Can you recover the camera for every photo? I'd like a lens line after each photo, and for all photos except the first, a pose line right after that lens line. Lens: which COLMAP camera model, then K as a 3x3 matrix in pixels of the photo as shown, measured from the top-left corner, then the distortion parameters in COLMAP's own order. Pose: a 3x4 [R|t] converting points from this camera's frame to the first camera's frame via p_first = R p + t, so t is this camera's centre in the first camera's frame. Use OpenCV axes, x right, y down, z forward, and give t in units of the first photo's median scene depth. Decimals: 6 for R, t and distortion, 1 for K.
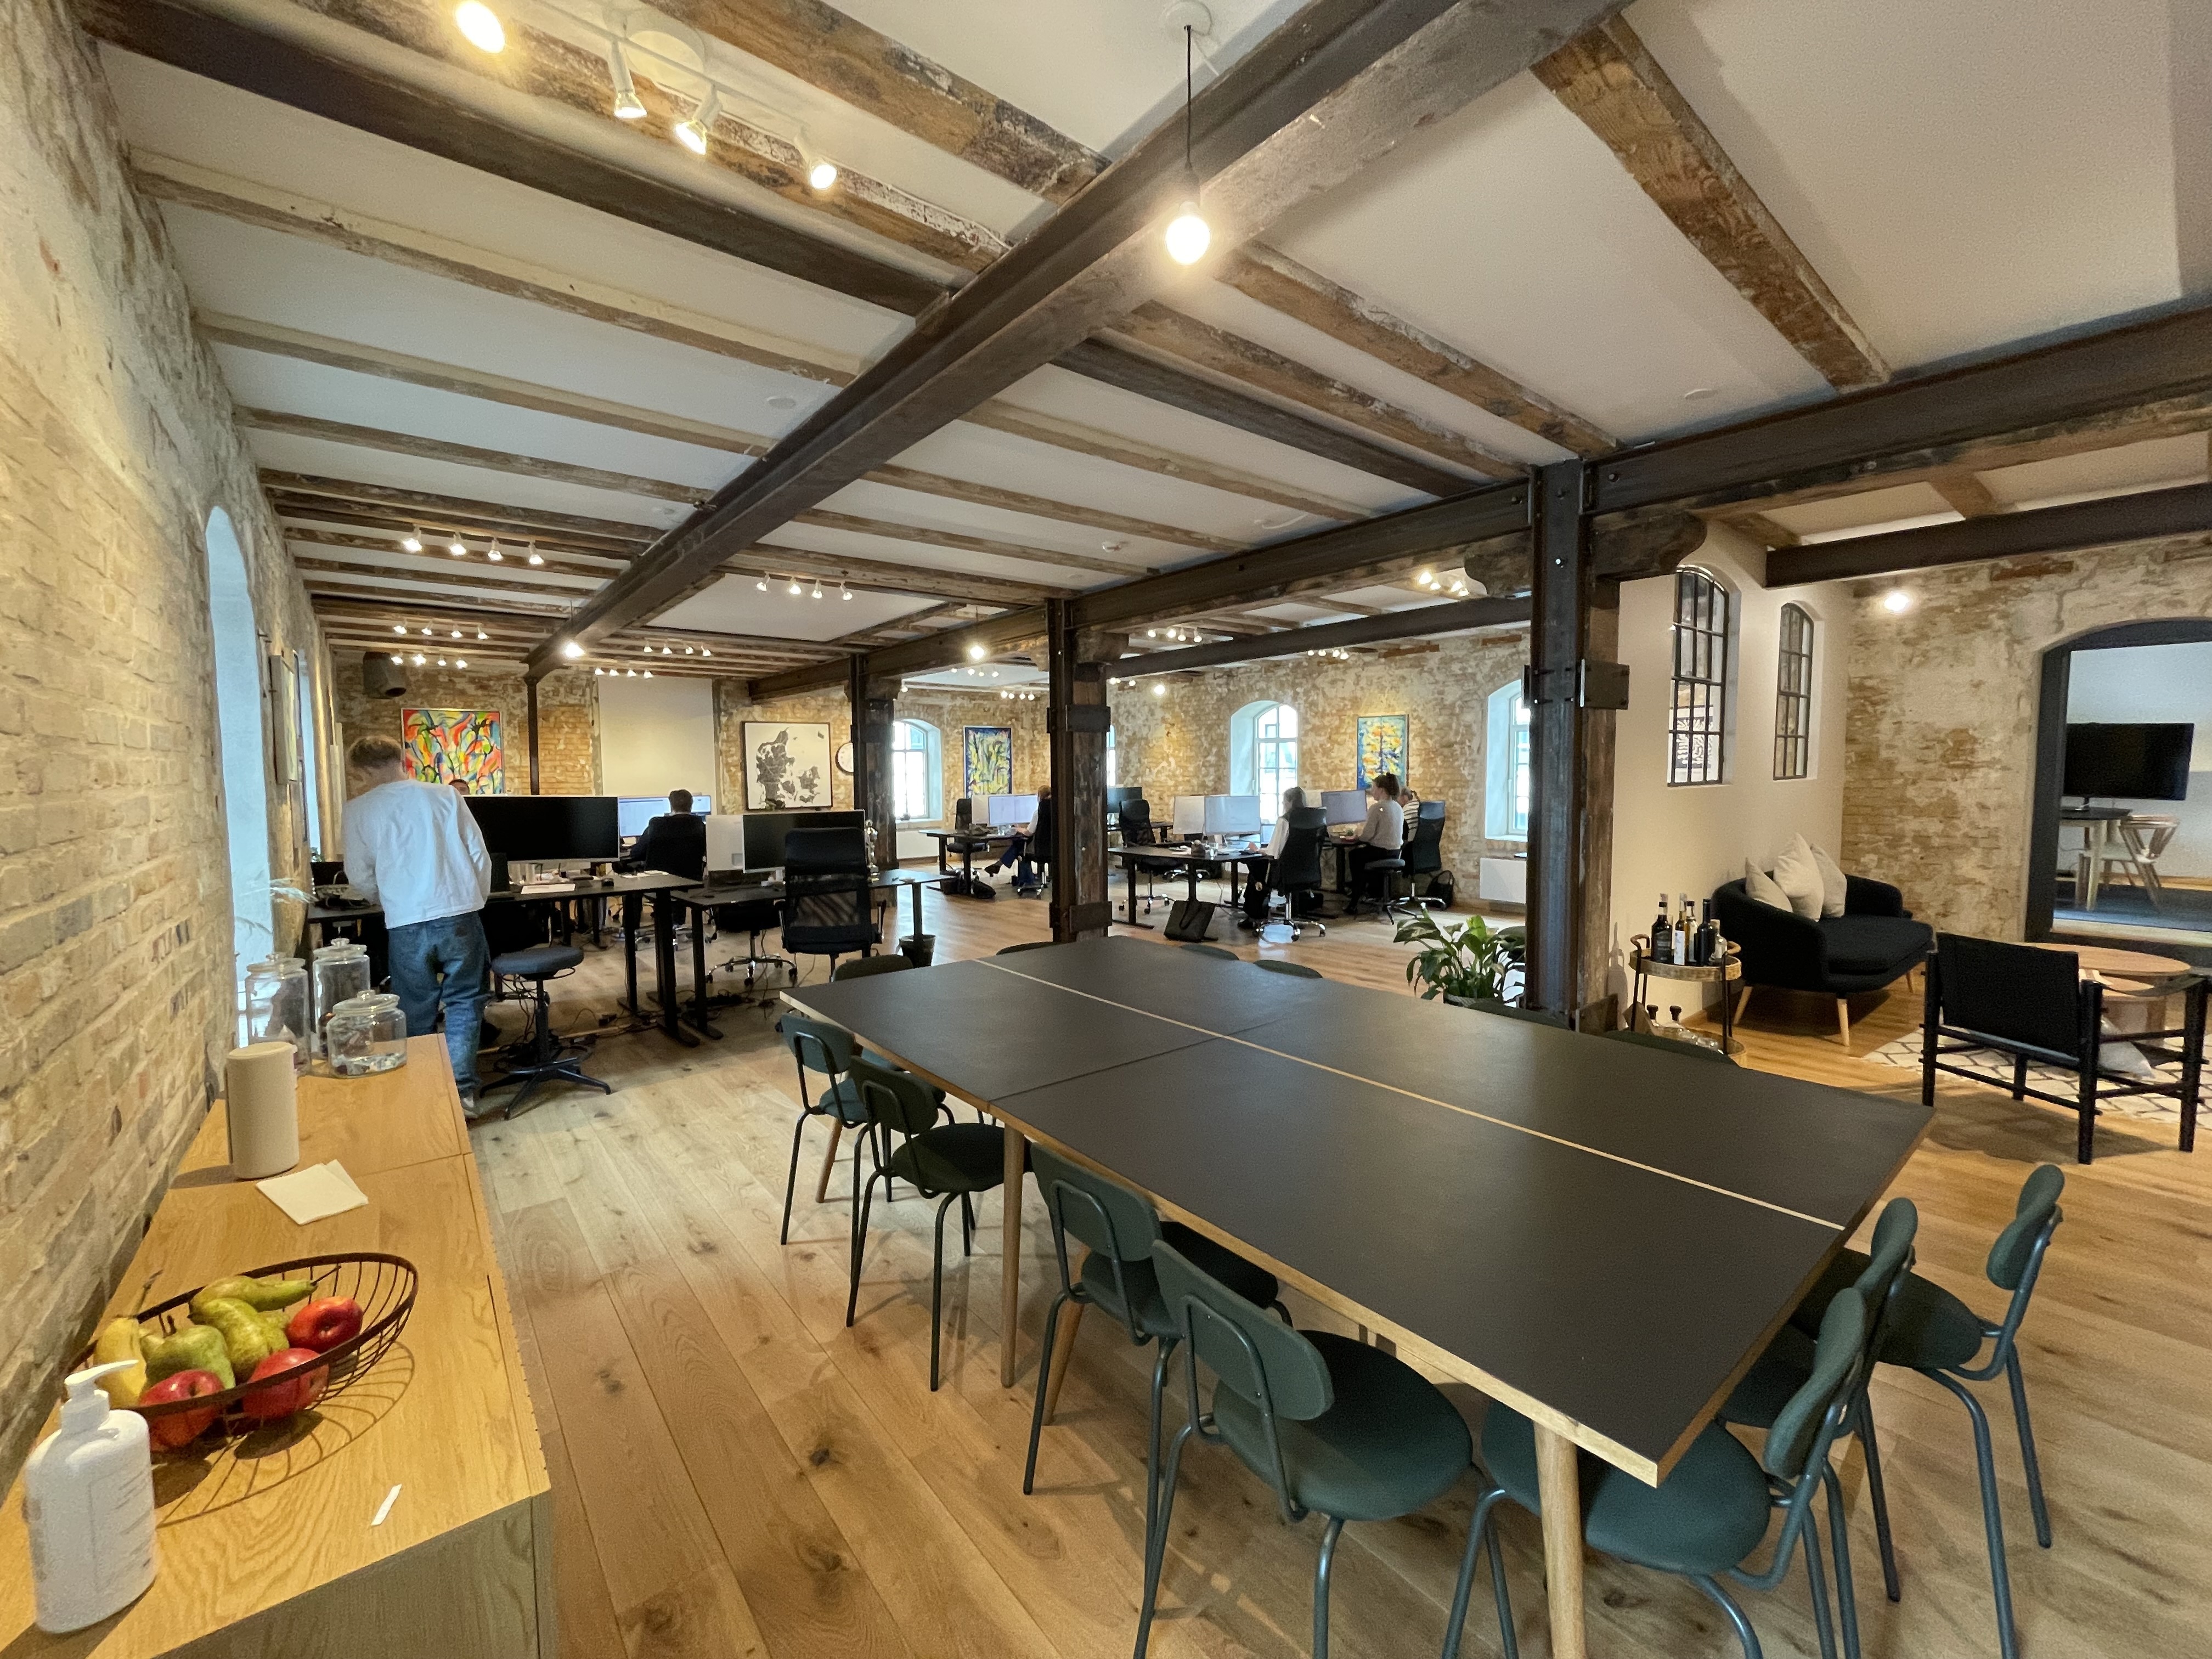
lens RADIAL K [[896.9, 0, 1107.1], [0, 896.9, 824.9], [0, 0, 1]] dist [-0.001970, -0.000711]
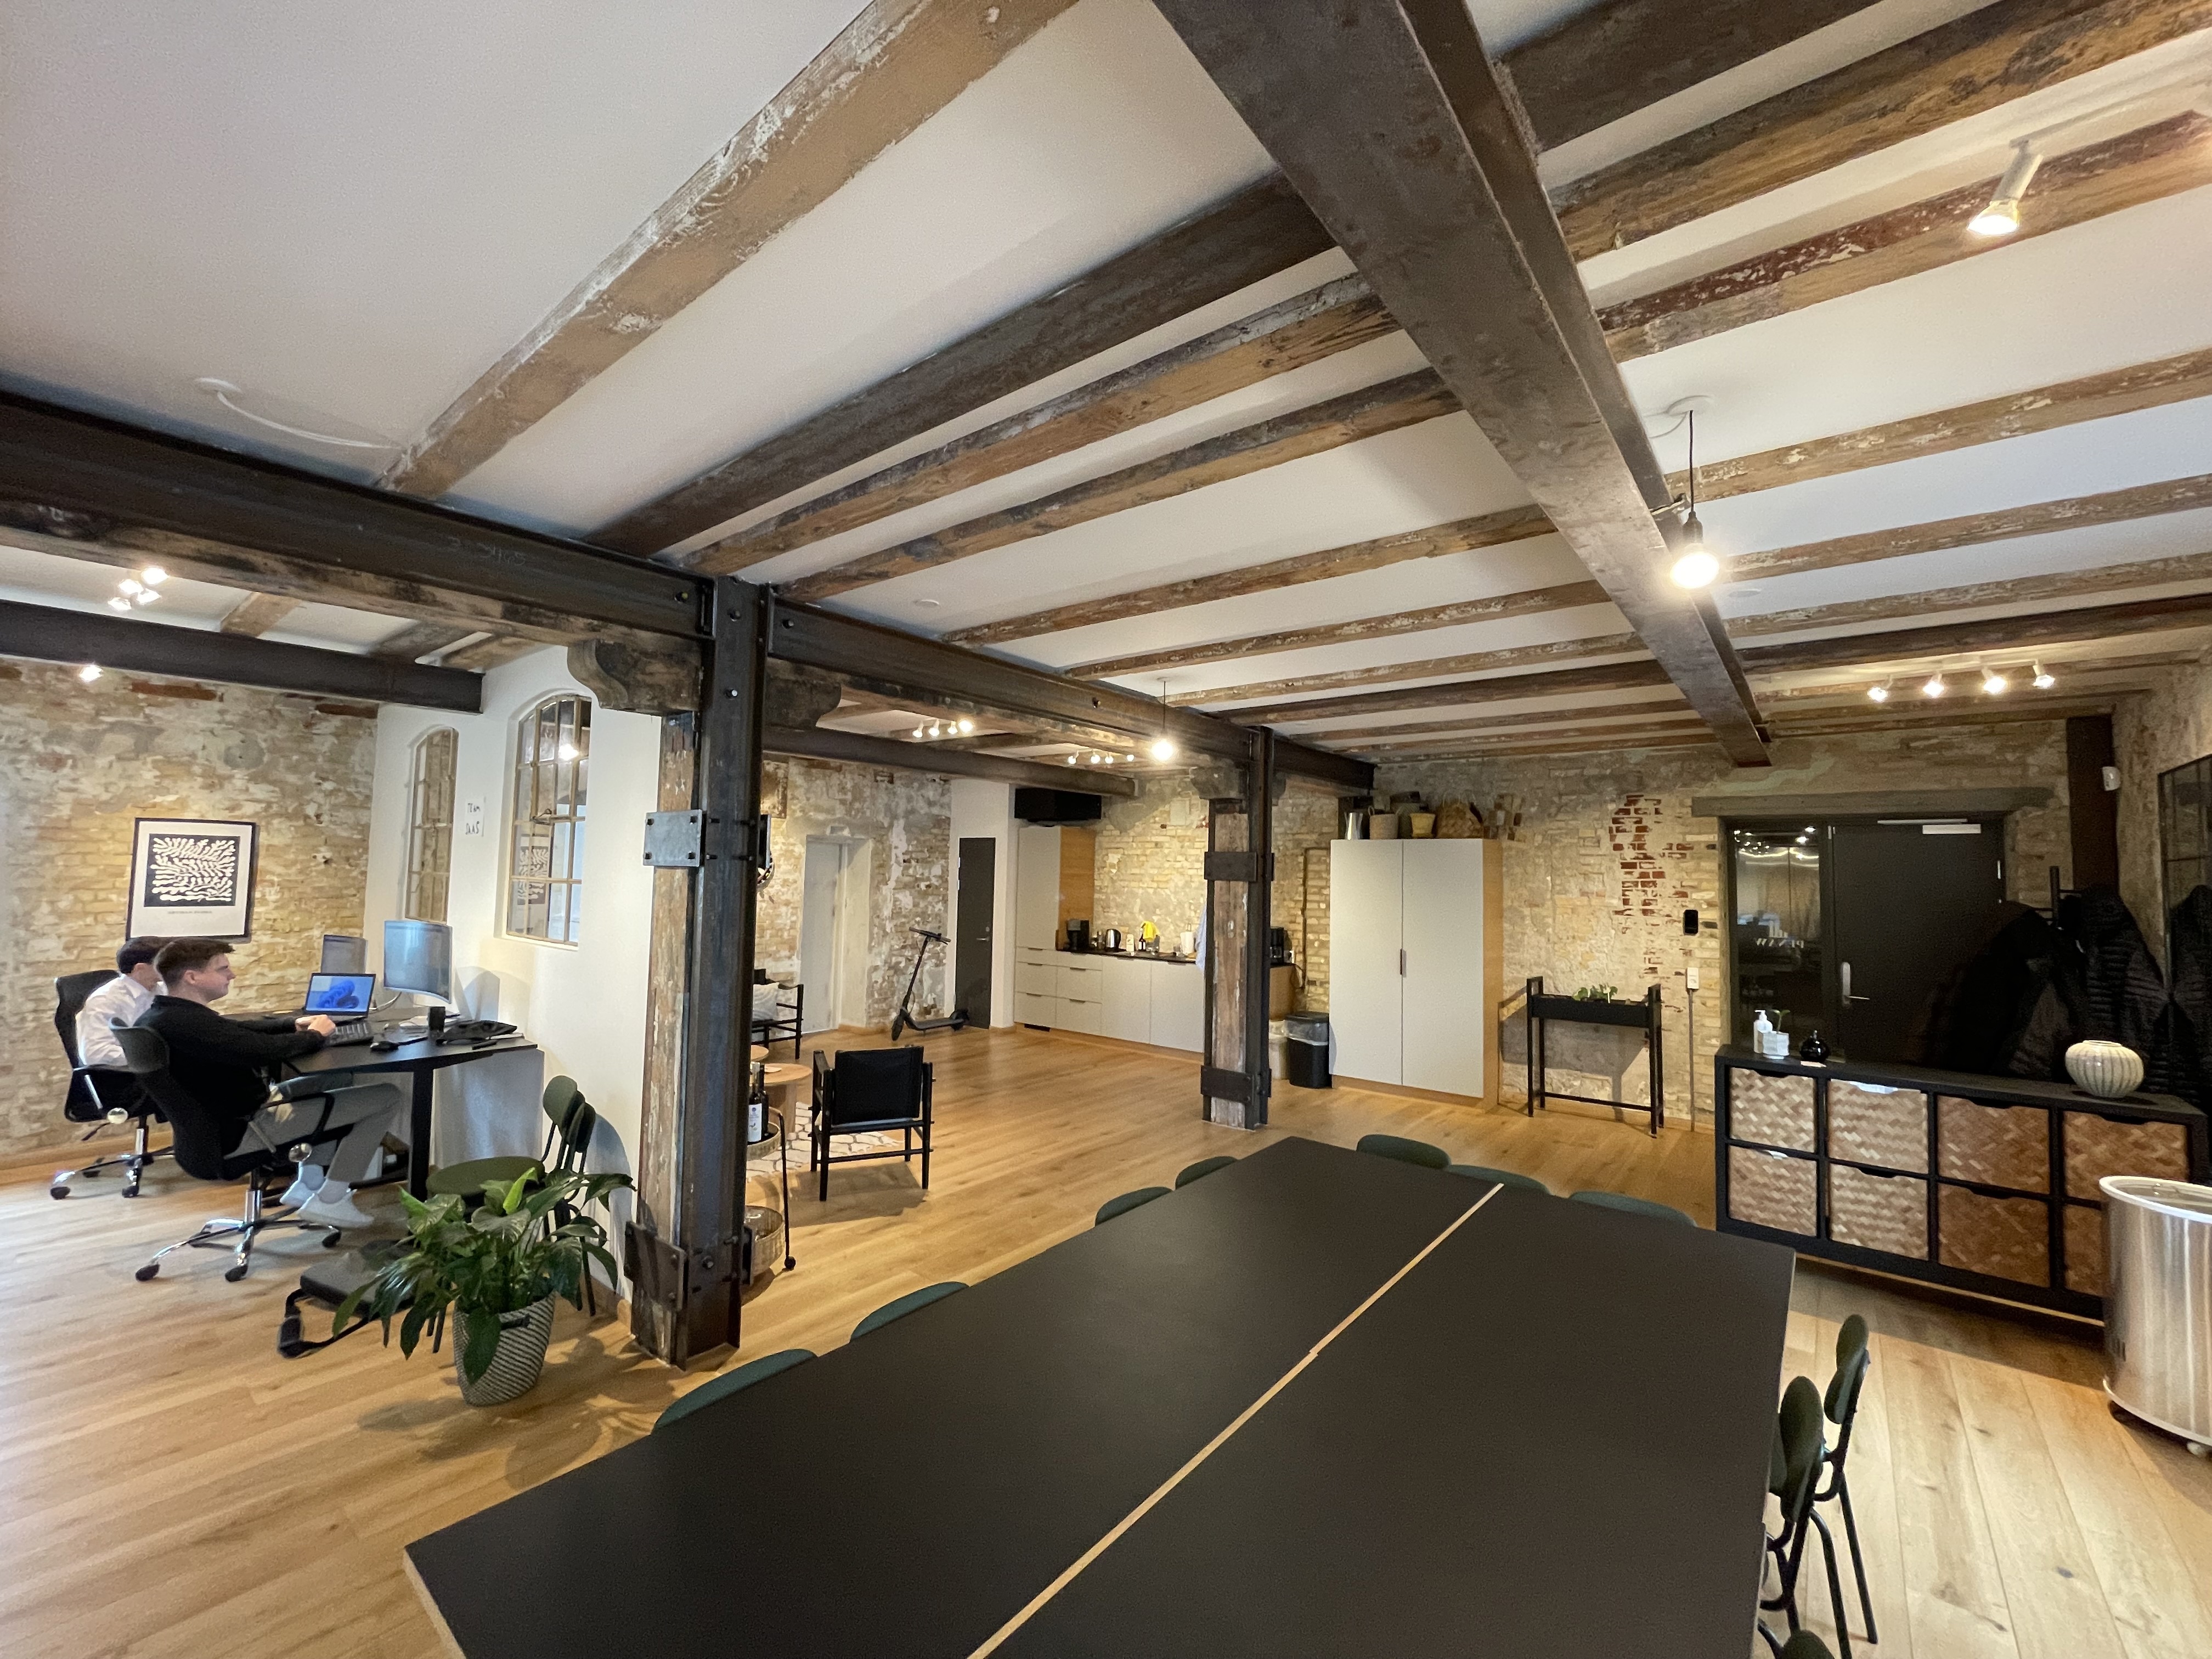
lens RADIAL K [[896.9, 0, 1104.4], [0, 896.9, 822.6], [0, 0, 1]] dist [-0.001970, -0.000711]
pose [[-0.204935, 0.061358, 0.976850, -0.239088], [0.048396, 0.997448, -0.052498, -0.069872], [-0.977578, 0.036517, -0.207382, 0.524031]]
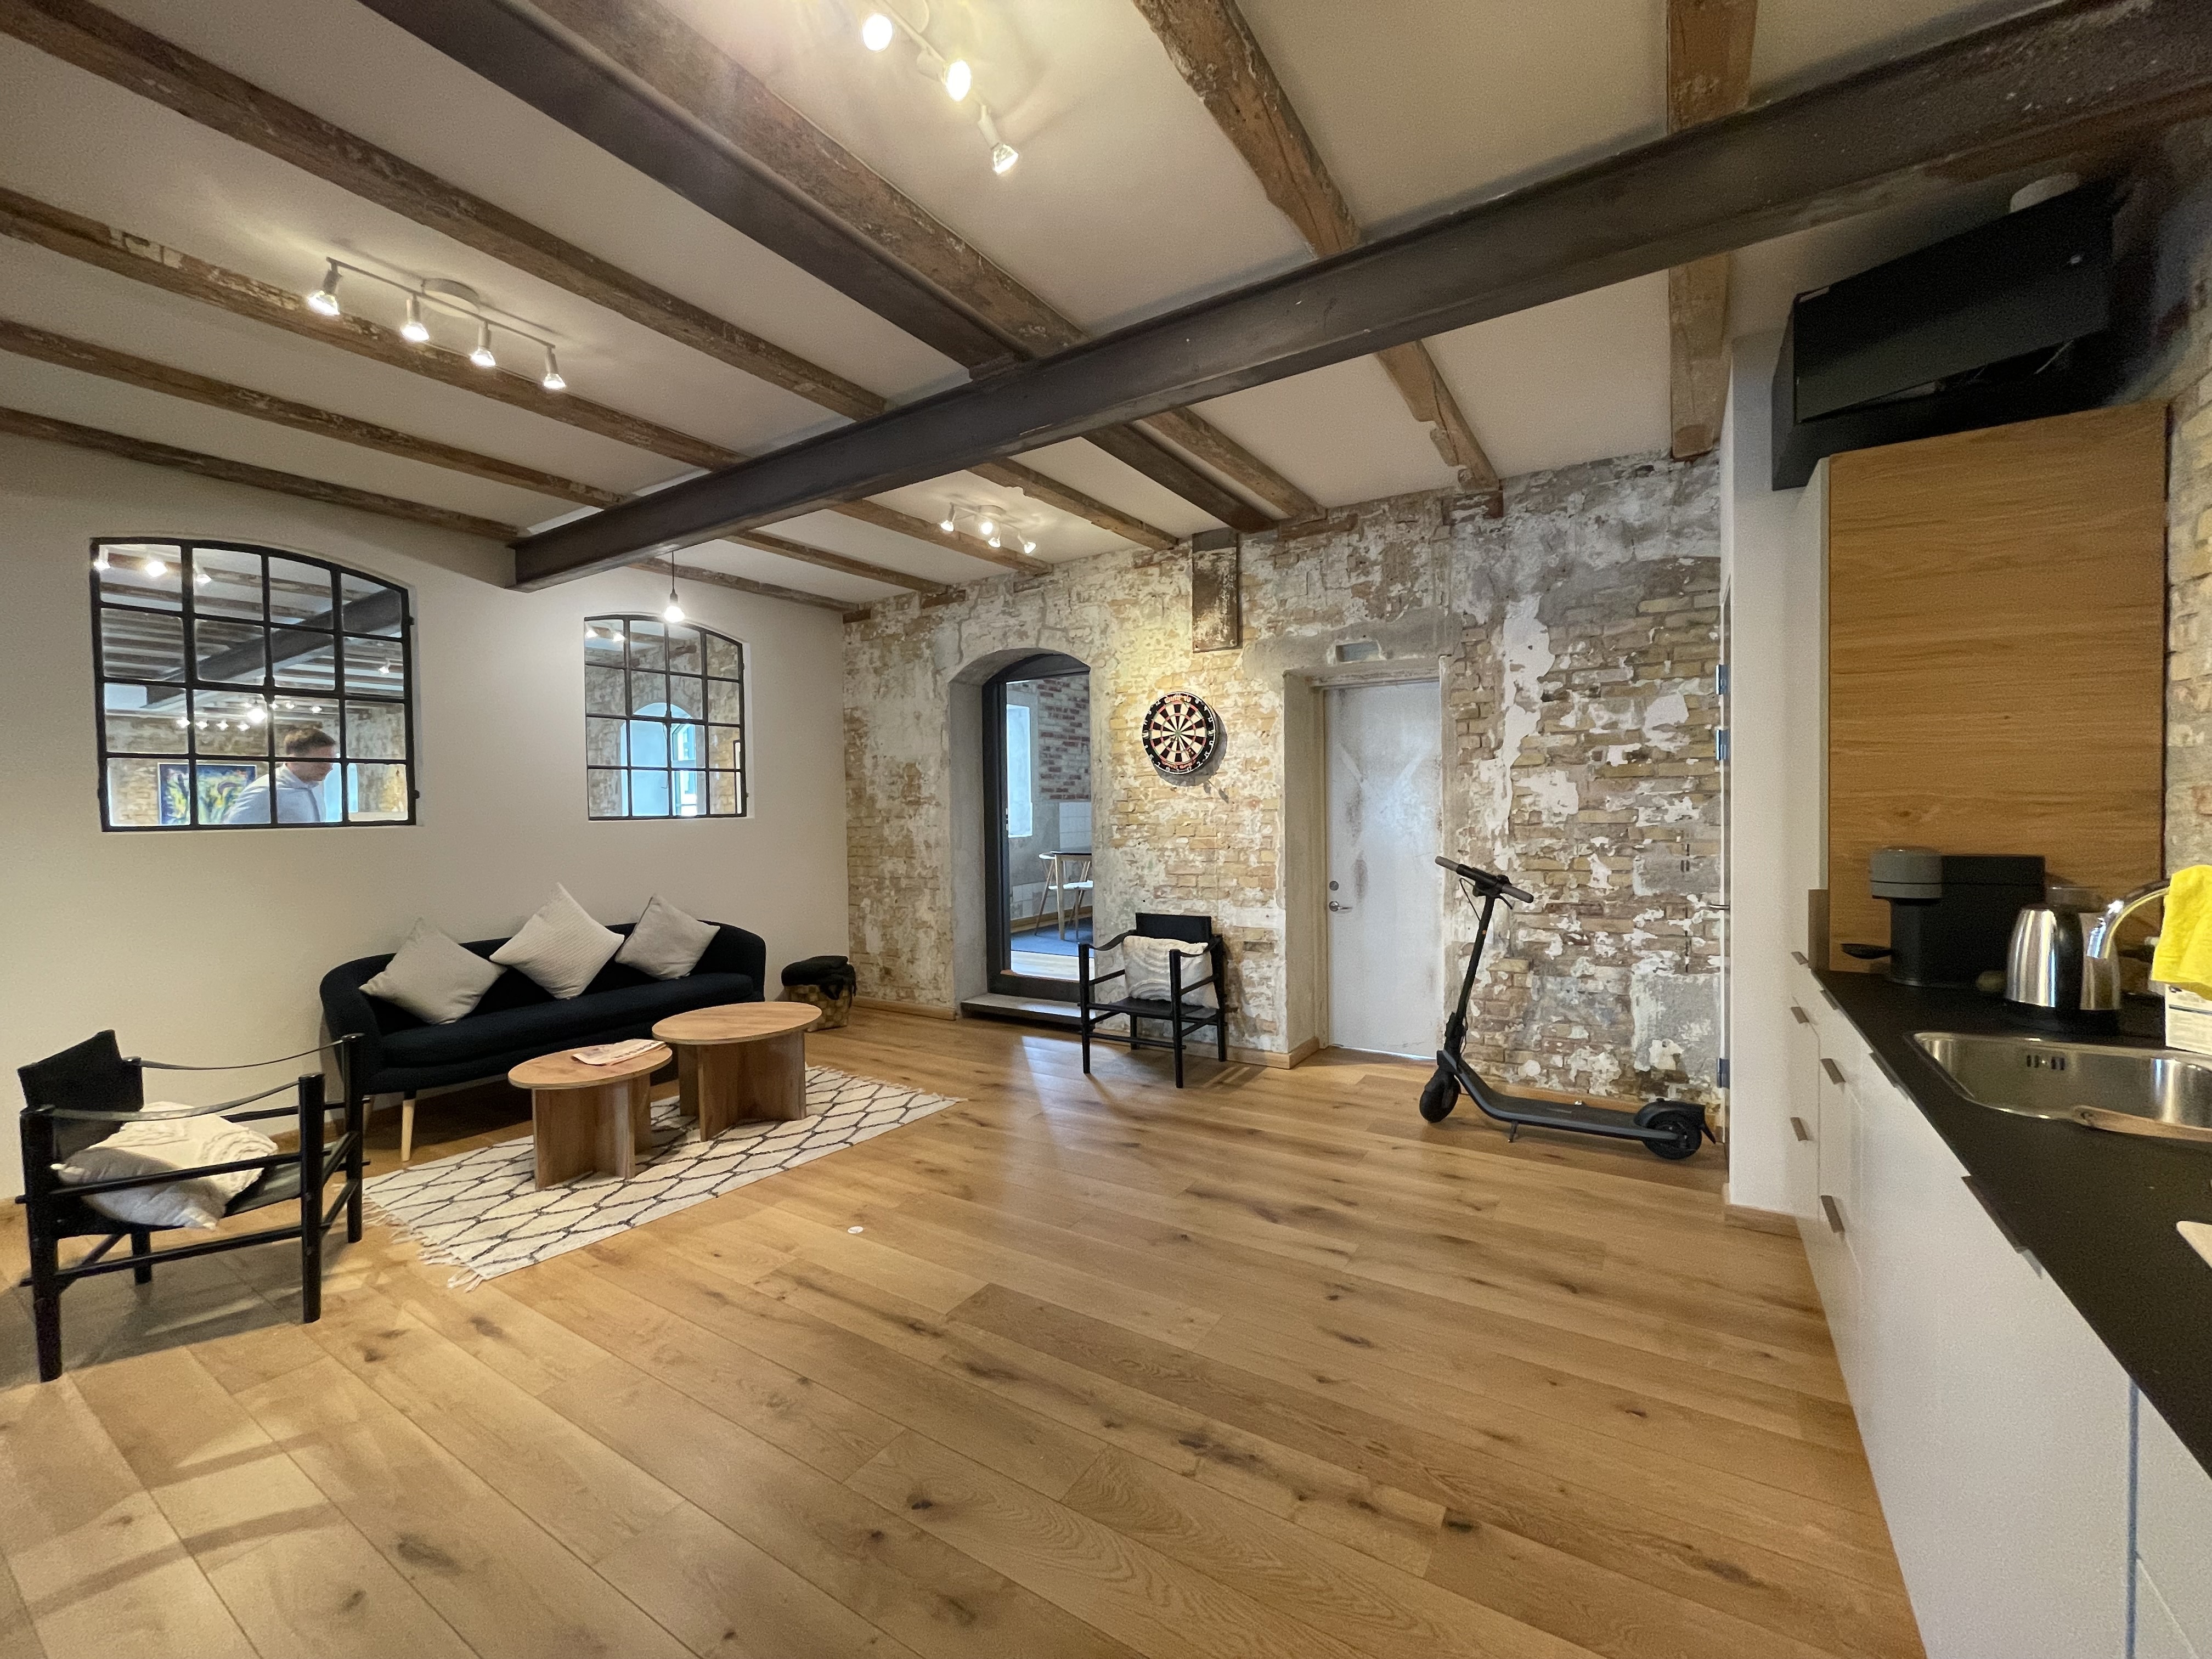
lens RADIAL K [[896.9, 0, 1103.0], [0, 896.9, 822.7], [0, 0, 1]] dist [-0.001970, -0.000711]
pose [[0.949429, -0.014182, 0.313663, 0.865740], [0.030933, 0.998344, -0.048495, 0.007745], [-0.312456, 0.055745, 0.948295, 0.045016]]
